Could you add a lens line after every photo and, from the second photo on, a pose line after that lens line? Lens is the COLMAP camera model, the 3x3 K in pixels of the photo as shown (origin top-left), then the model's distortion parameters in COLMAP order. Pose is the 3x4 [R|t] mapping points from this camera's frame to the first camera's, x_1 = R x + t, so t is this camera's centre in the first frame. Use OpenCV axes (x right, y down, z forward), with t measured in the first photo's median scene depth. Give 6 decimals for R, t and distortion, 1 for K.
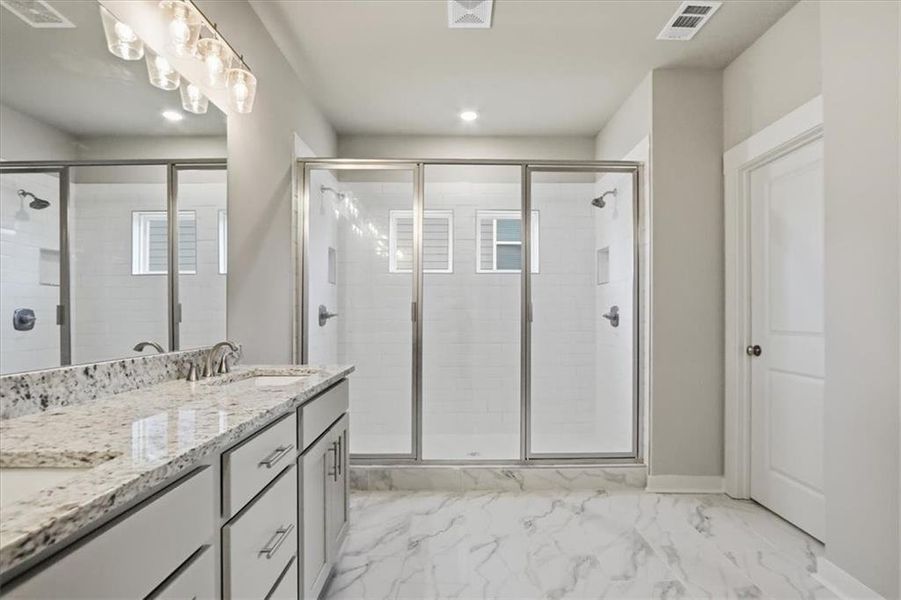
lens RADIAL K [[439.5, 0, 450.9], [0, 439.5, 313.5], [0, 0, 1]] dist [-0.001653, 0.000131]
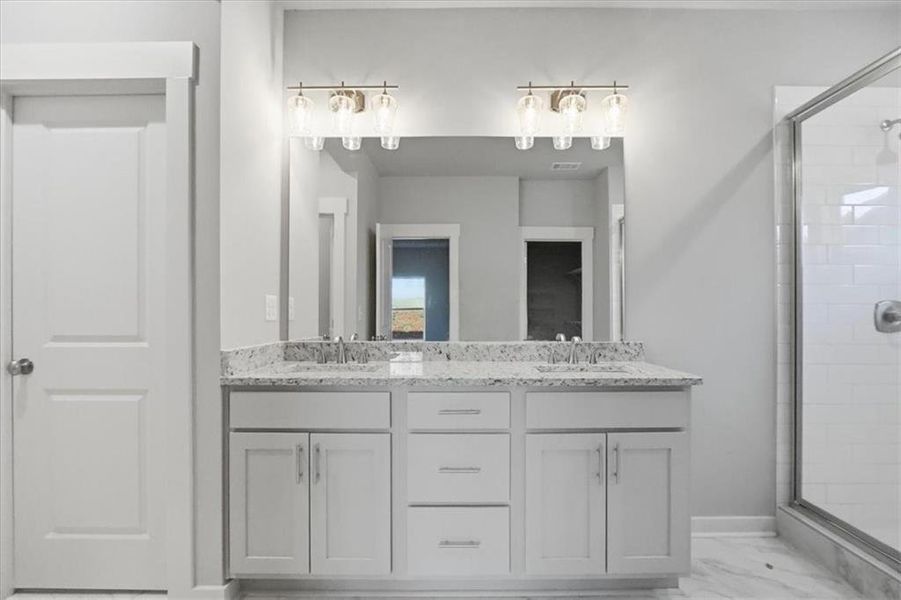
lens RADIAL K [[439.5, 0, 450.9], [0, 439.5, 313.5], [0, 0, 1]] dist [-0.001653, 0.000131]
pose [[-0.001220, 0.002402, -0.999996, 0.959484], [-0.002559, 0.999994, 0.002405, -0.002960], [0.999996, 0.002562, -0.001214, 0.882992]]
